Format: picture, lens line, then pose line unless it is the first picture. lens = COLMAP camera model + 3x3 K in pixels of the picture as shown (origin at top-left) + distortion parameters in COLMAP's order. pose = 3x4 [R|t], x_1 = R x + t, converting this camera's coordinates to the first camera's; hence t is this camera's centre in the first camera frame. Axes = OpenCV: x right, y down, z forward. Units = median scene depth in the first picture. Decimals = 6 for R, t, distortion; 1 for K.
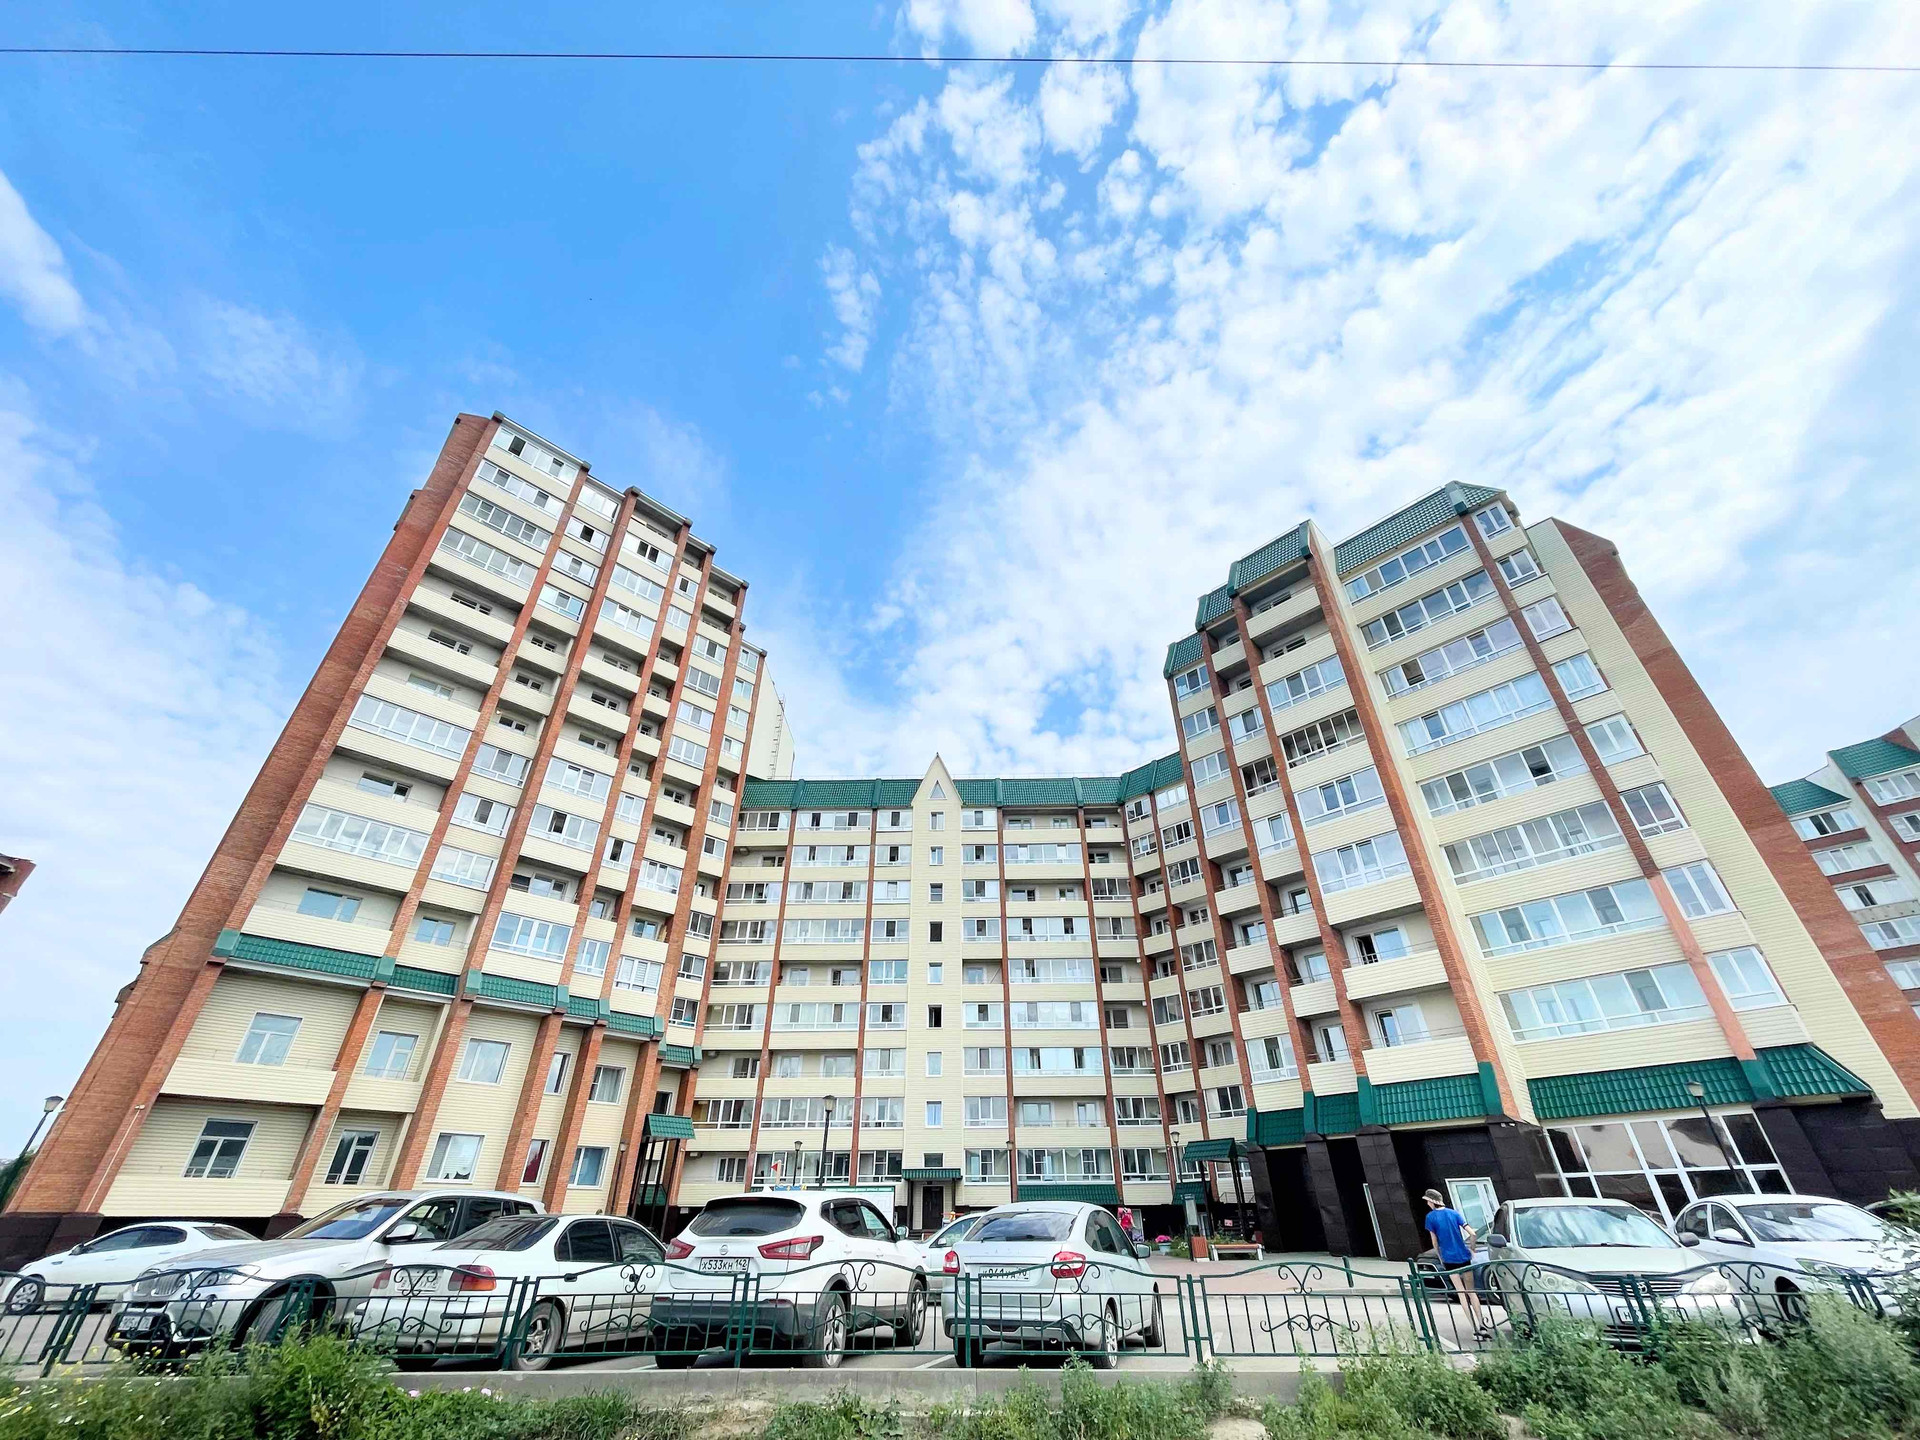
lens RADIAL K [[773.5, 0, 960.7], [0, 773.5, 719.6], [0, 0, 1]] dist [-0.002836, -0.000429]
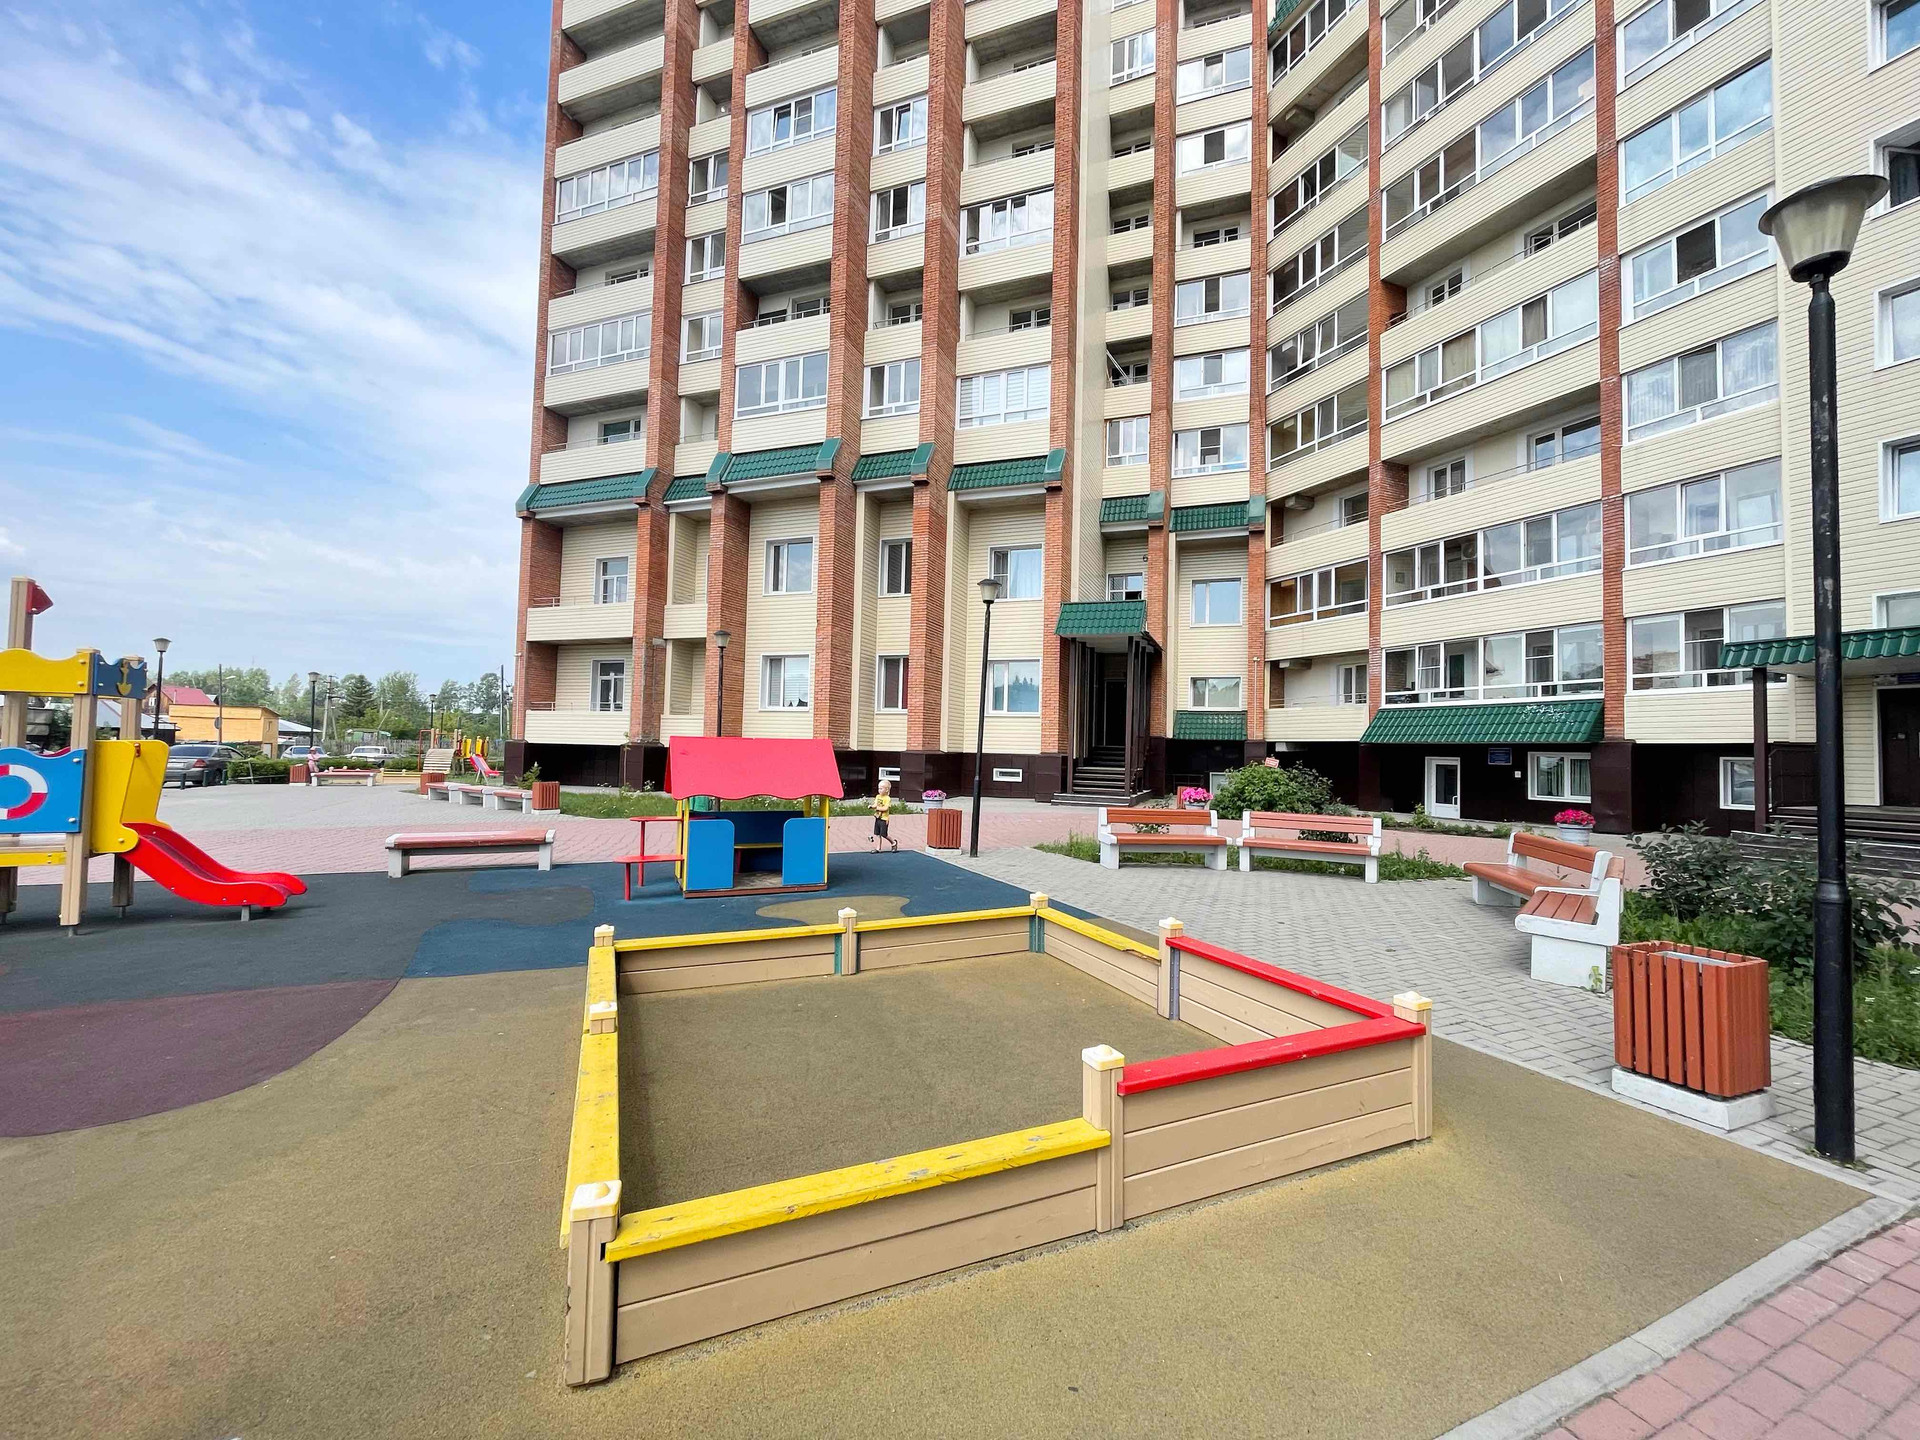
lens RADIAL K [[773.5, 0, 960.7], [0, 773.5, 719.6], [0, 0, 1]] dist [-0.002836, -0.000429]
pose [[0.408039, -0.017523, -0.912796, 0.084975], [0.477175, 0.856474, 0.196865, 0.390225], [0.778337, -0.515892, 0.357836, 0.618371]]
